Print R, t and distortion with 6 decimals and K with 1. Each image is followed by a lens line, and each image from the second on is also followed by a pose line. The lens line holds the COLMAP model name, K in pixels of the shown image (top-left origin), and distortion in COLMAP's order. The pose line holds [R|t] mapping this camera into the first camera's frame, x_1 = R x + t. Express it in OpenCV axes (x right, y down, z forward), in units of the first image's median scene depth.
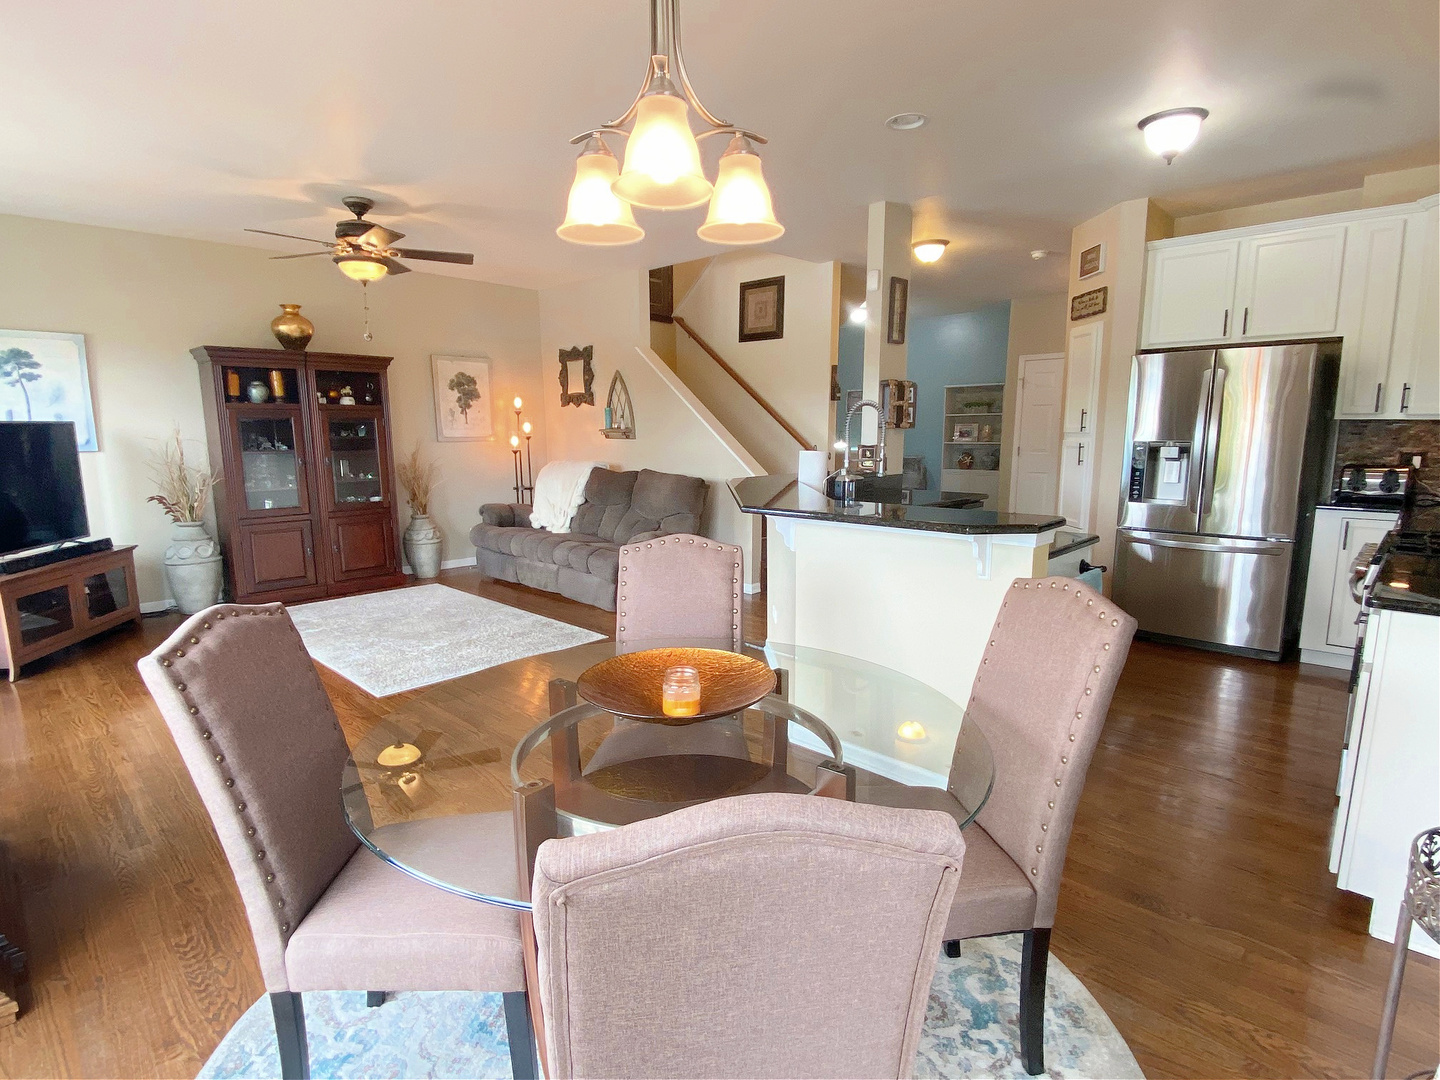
lens RADIAL K [[739.3, 0, 751.9], [0, 739.3, 558.0], [0, 0, 1]] dist [-0.012346, -0.009399]
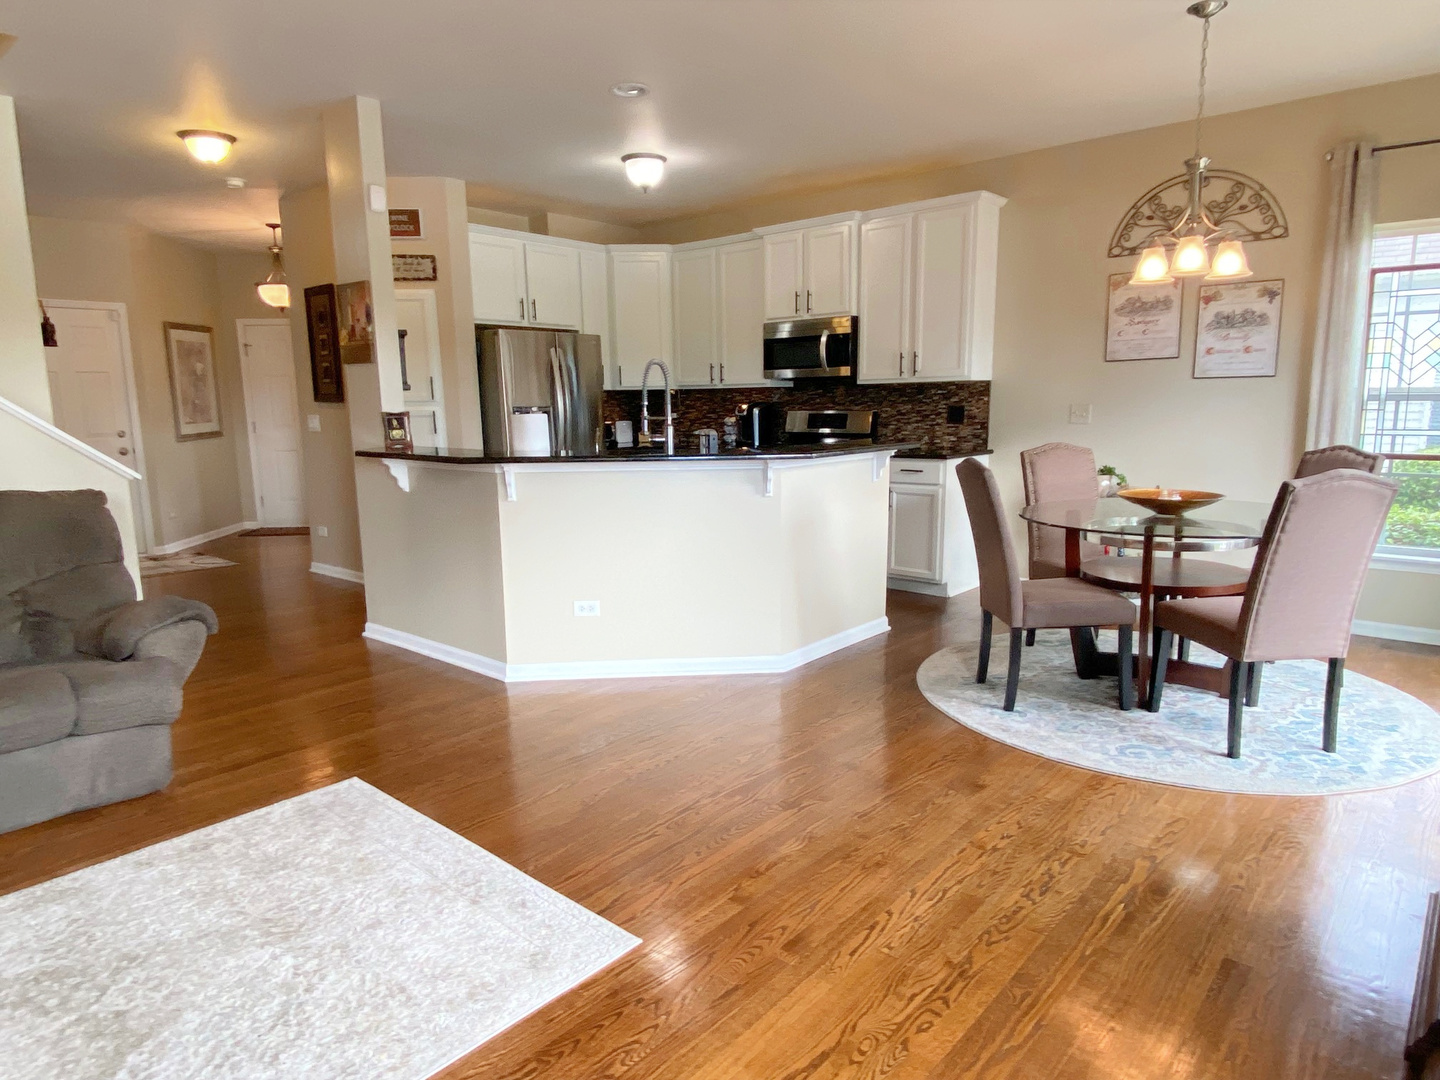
lens RADIAL K [[890.9, 0, 693.2], [0, 890.9, 556.2], [0, 0, 1]] dist [0.032993, -0.042814]
pose [[-0.011047, -0.168993, 0.985555, -0.719340], [0.191579, 0.966999, 0.167959, -0.097975], [-0.981415, 0.190667, 0.021693, 0.632777]]
